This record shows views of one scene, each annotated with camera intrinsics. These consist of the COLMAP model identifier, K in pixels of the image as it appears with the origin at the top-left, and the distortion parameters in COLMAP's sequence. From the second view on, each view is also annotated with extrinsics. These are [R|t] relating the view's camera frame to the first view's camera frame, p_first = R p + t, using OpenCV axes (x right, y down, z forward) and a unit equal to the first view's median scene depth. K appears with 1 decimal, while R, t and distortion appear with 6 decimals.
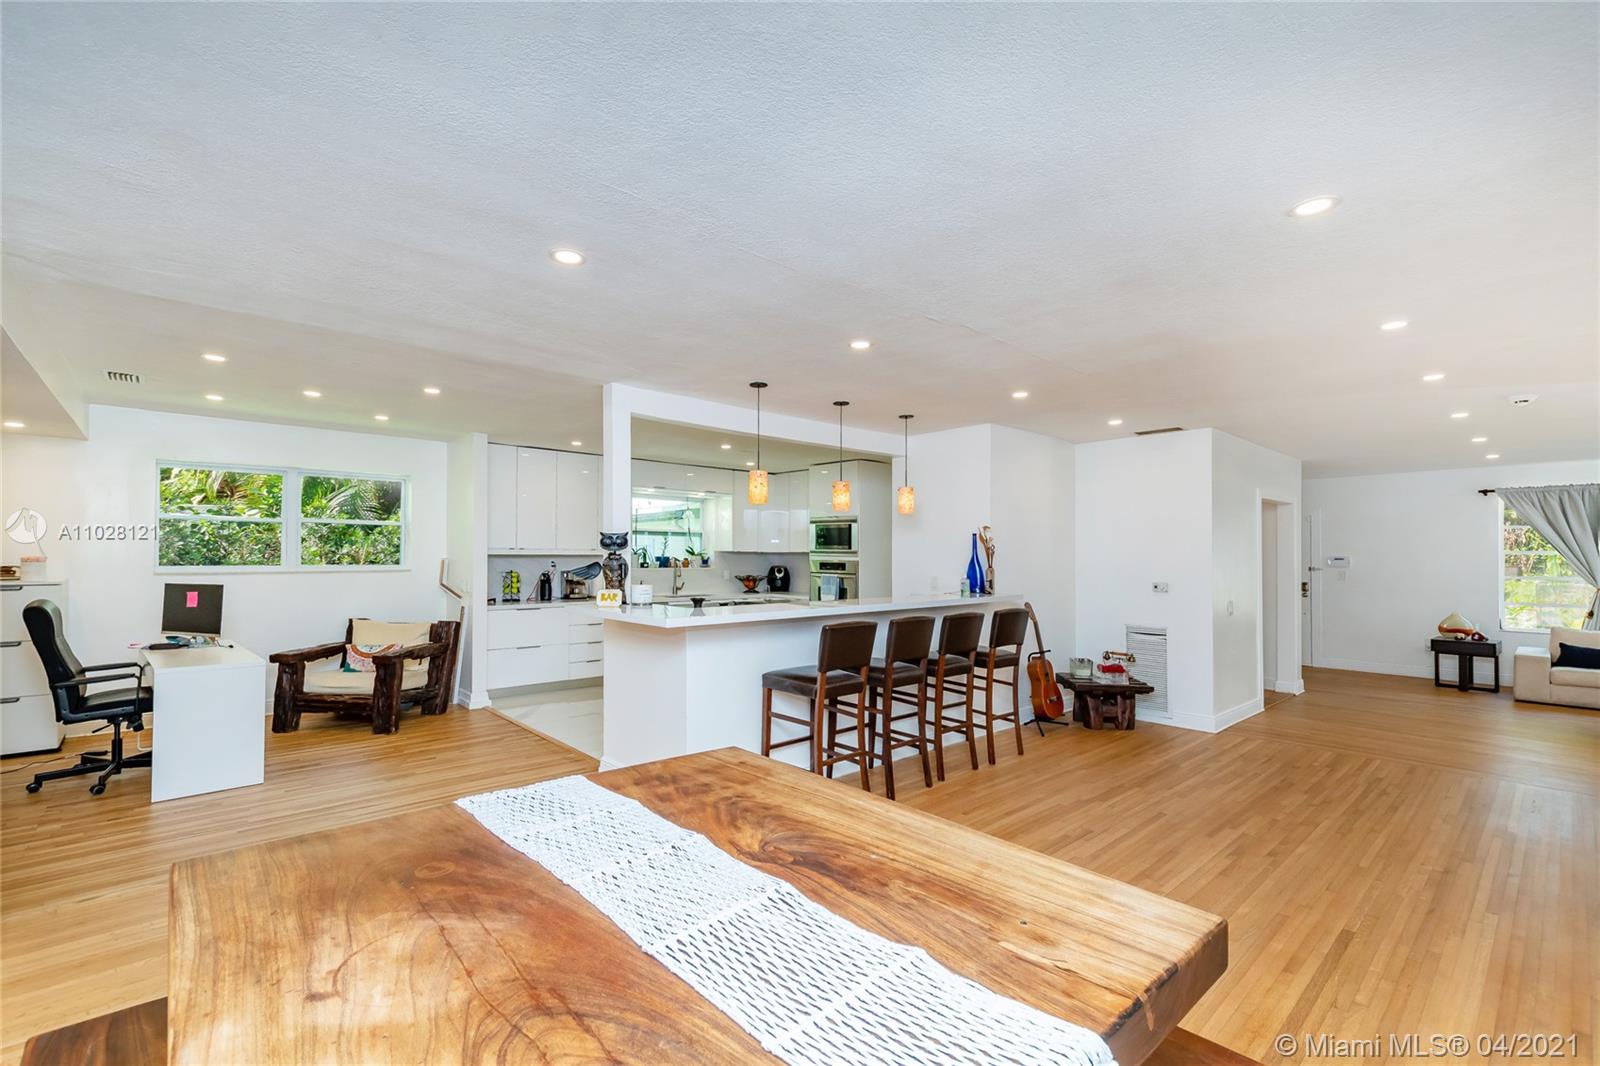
lens RADIAL K [[688.7, 0, 799.6], [0, 688.7, 540.8], [0, 0, 1]] dist [0.003285, 0.000036]
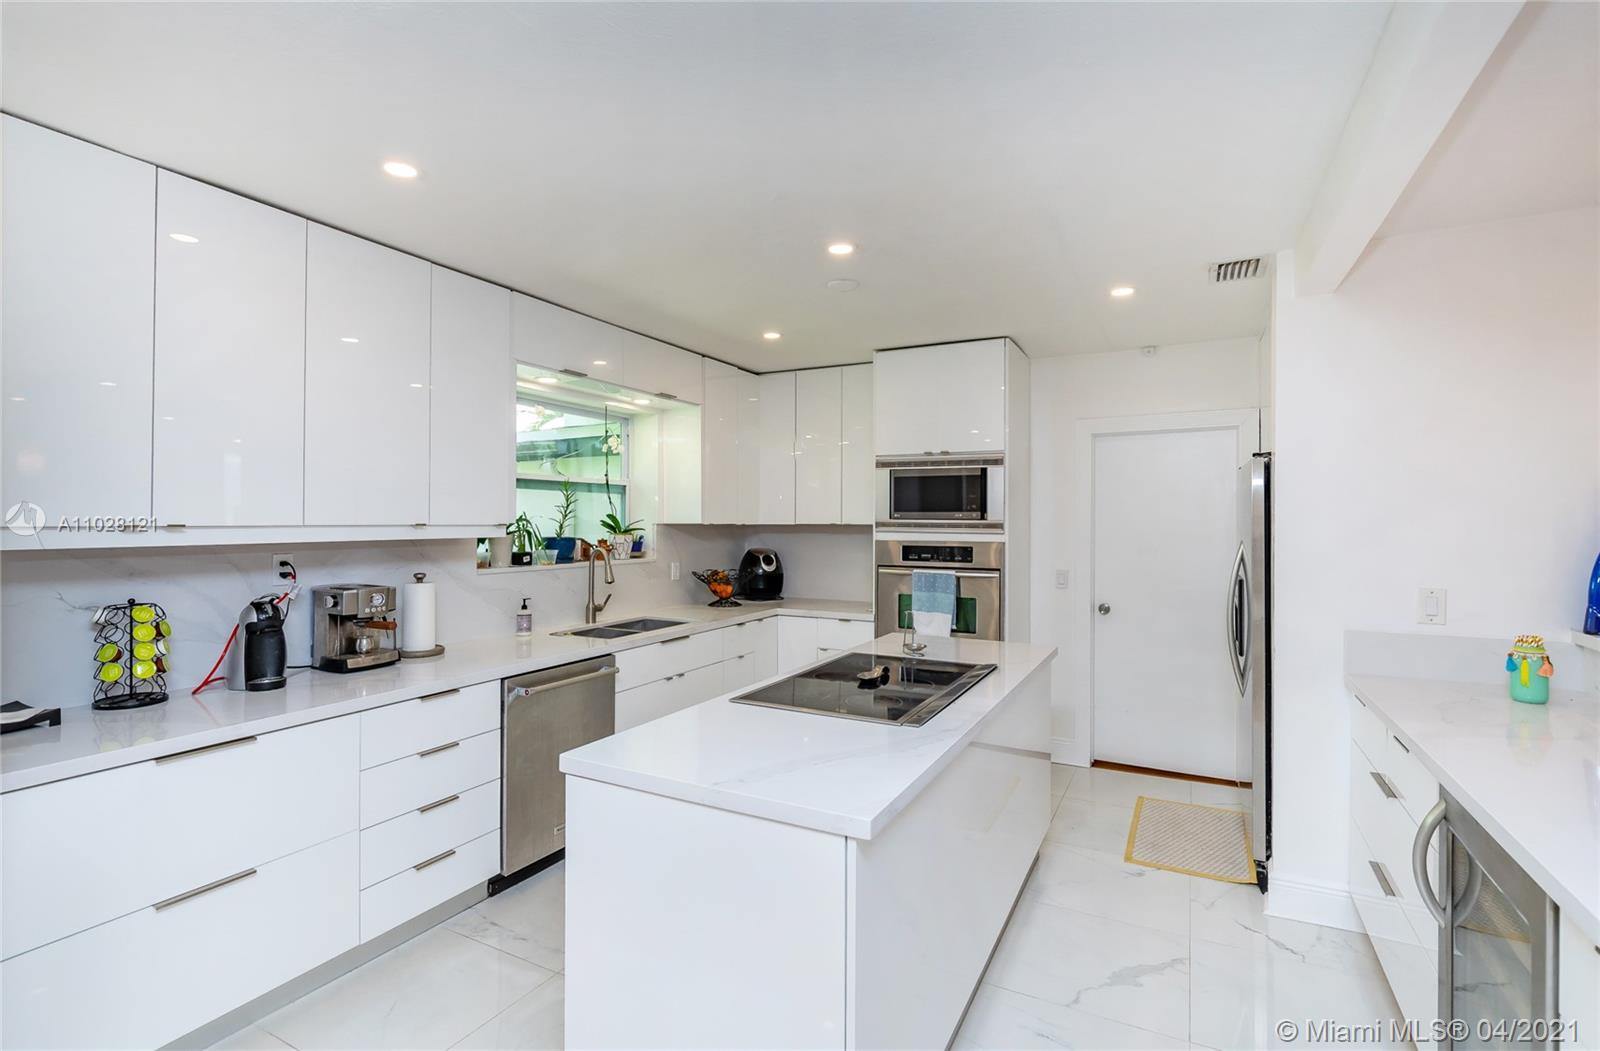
lens RADIAL K [[728.5, 0, 791.8], [0, 728.5, 515.1], [0, 0, 1]] dist [0.004066, 0.000599]
pose [[0.942446, -0.004604, 0.334327, -0.219241], [-0.000092, 0.999902, 0.014027, 0.001994], [-0.334358, -0.013250, 0.942353, 0.523802]]
